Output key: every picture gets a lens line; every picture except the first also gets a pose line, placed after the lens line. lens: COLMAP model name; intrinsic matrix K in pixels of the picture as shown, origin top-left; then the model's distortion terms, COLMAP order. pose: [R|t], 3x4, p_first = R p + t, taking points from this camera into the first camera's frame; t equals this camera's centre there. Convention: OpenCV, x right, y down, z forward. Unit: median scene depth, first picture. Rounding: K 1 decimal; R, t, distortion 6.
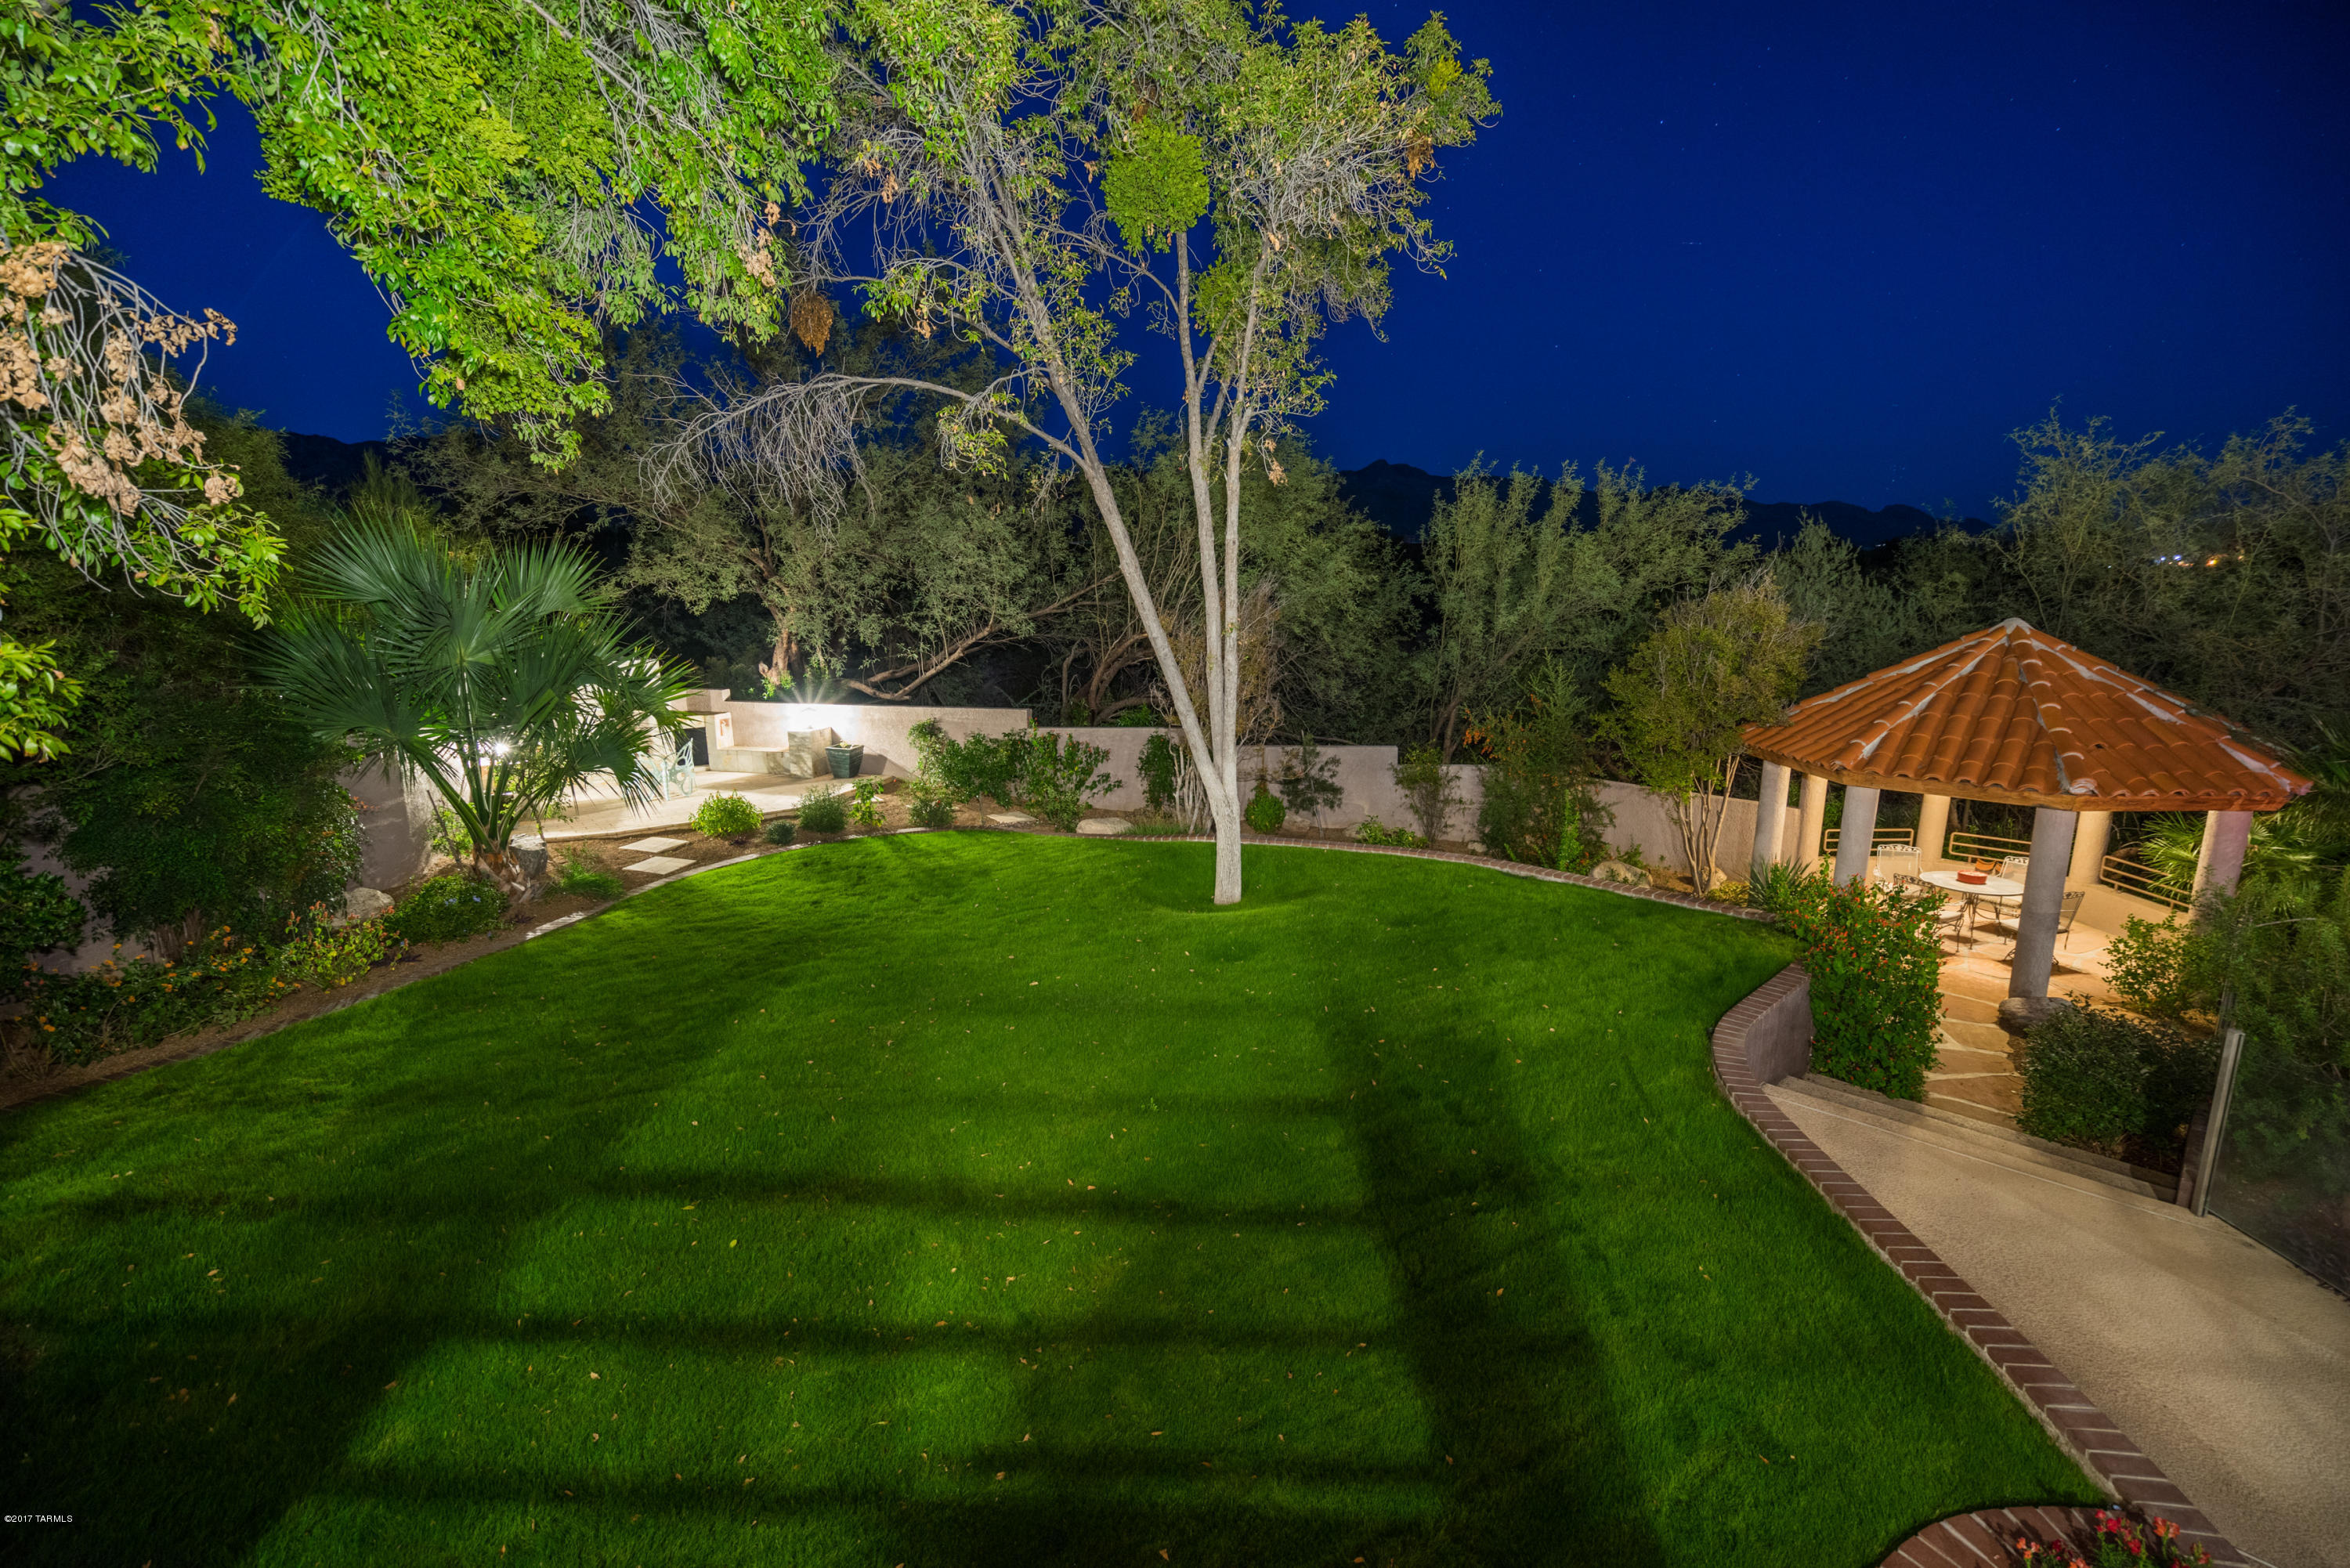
lens RADIAL K [[1063.4, 0, 1195.3], [0, 1063.4, 770.0], [0, 0, 1]] dist [-0.003321, 0.001050]
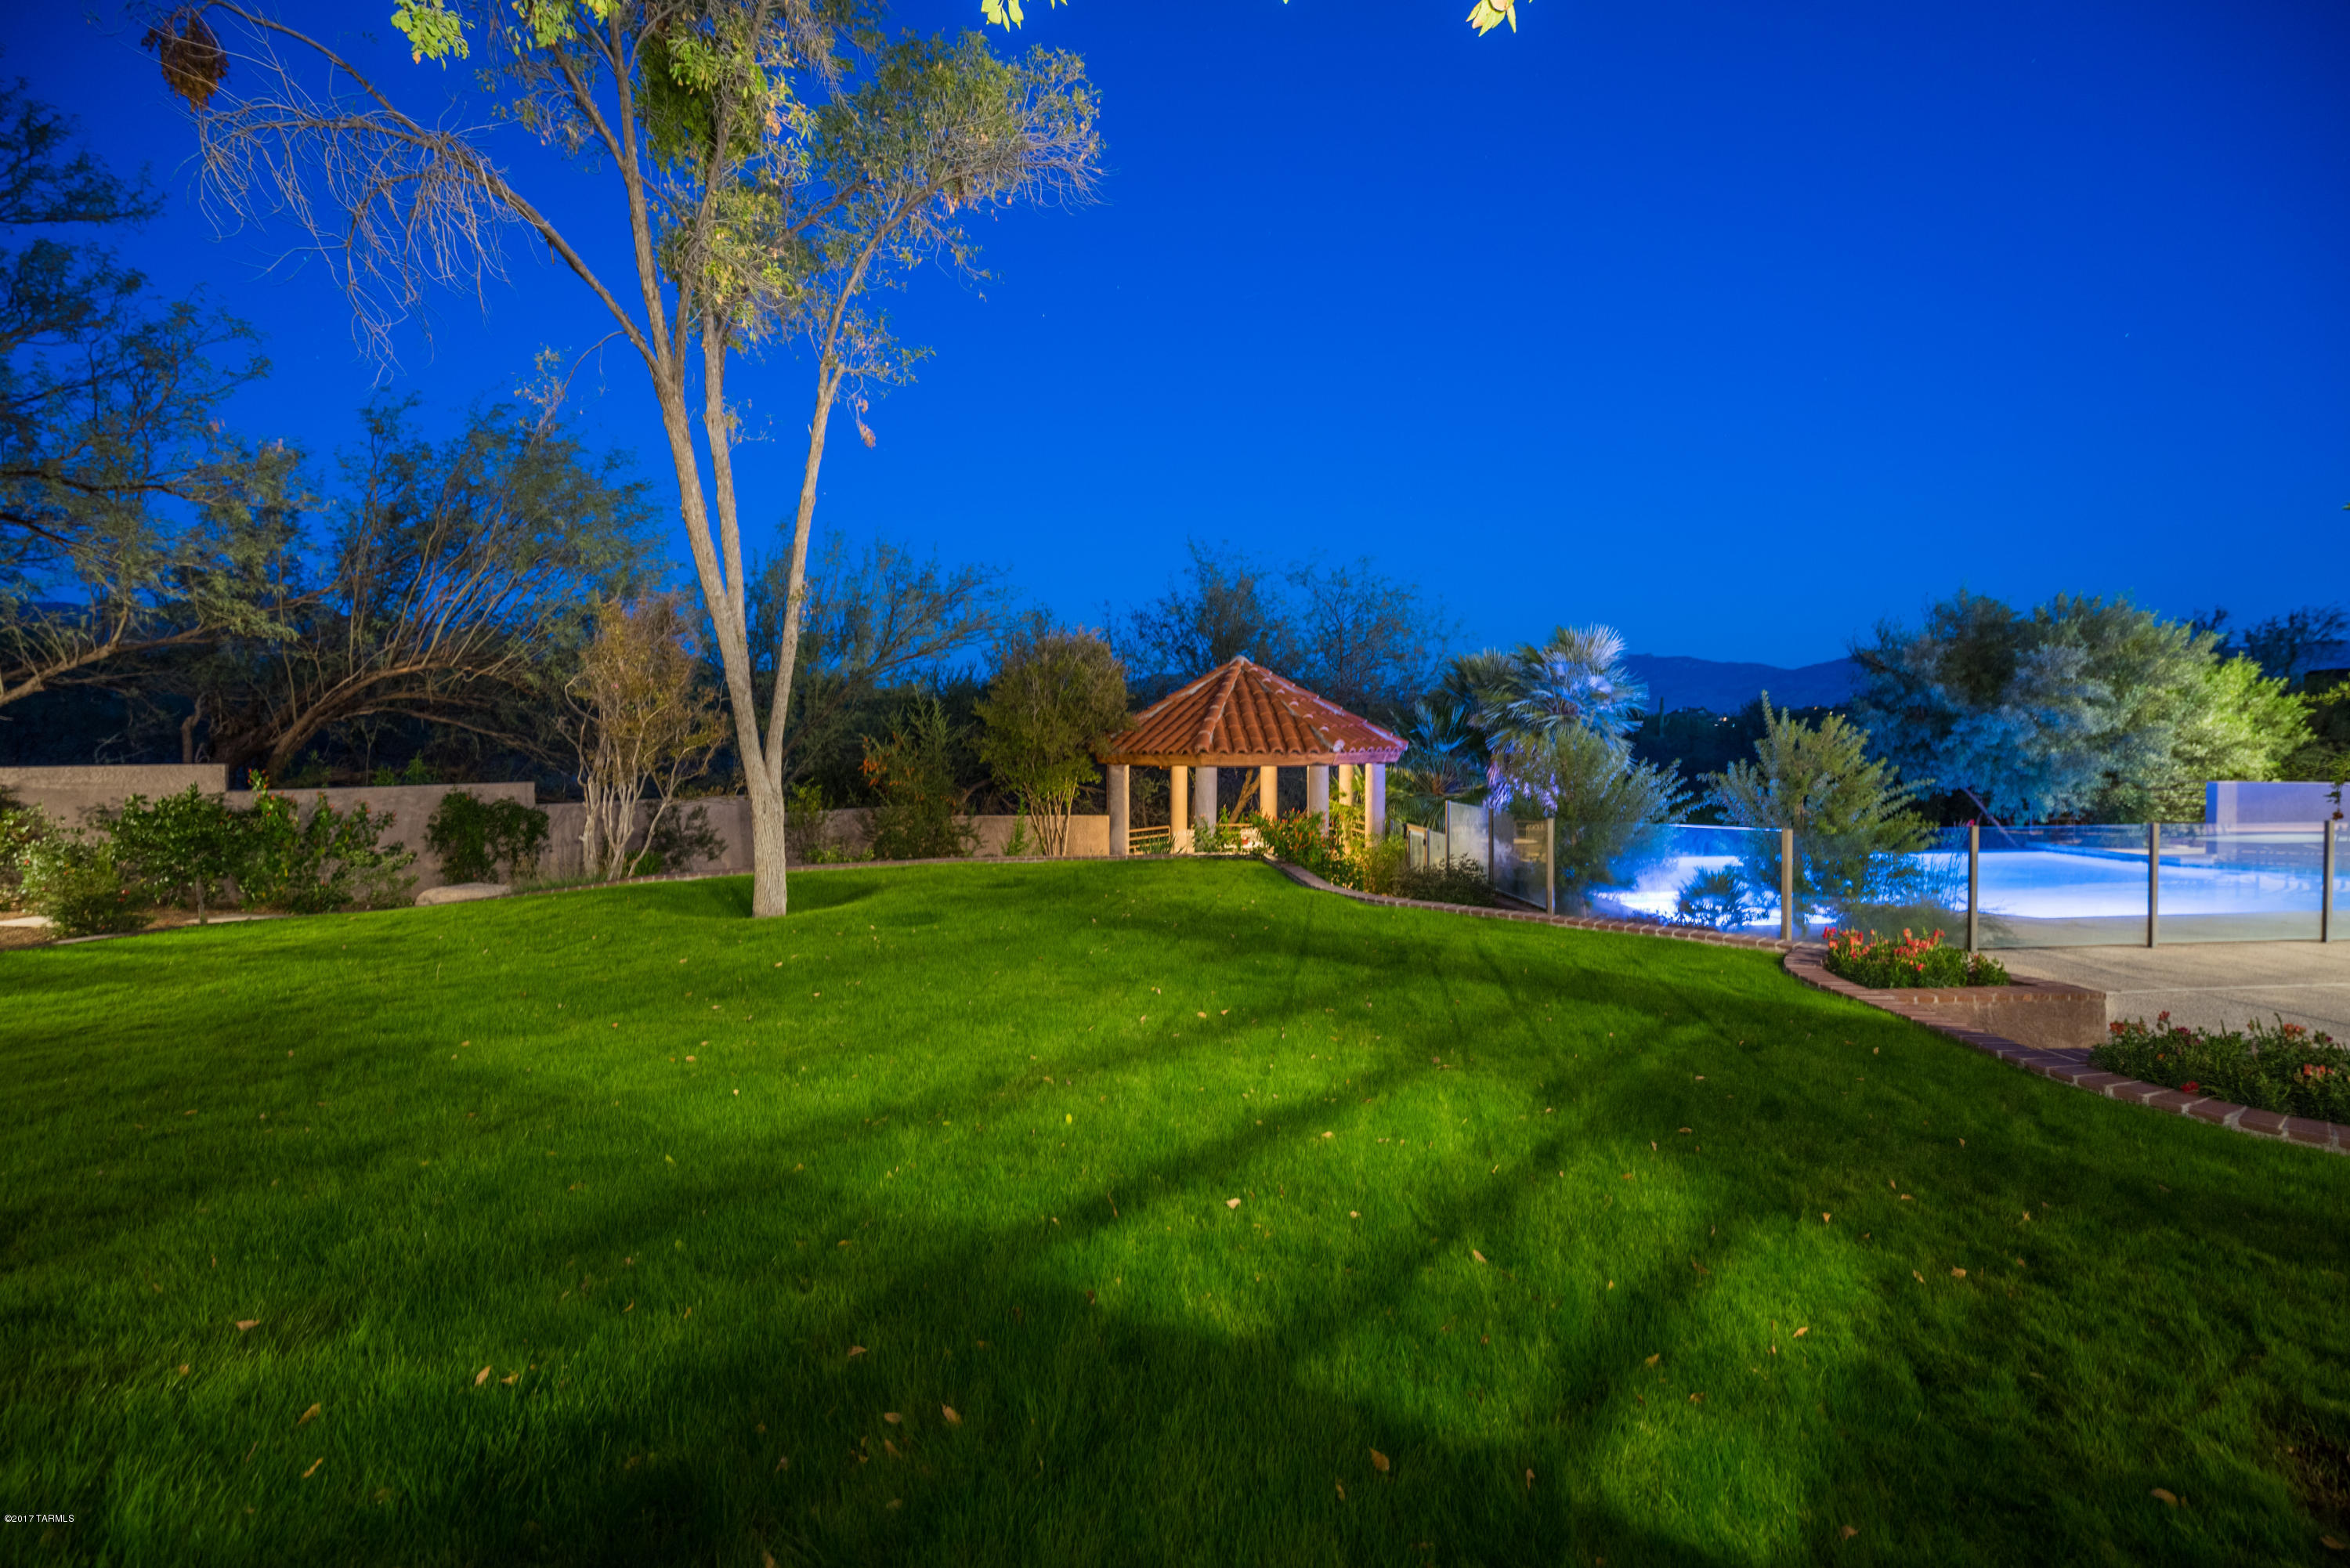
lens RADIAL K [[1063.4, 0, 1165.0], [0, 1063.4, 783.5], [0, 0, 1]] dist [-0.003321, 0.001050]
pose [[0.640905, -0.035038, 0.766820, -0.274656], [0.137606, 0.988020, -0.069865, 0.077869], [-0.755185, 0.150296, 0.638049, 0.123795]]
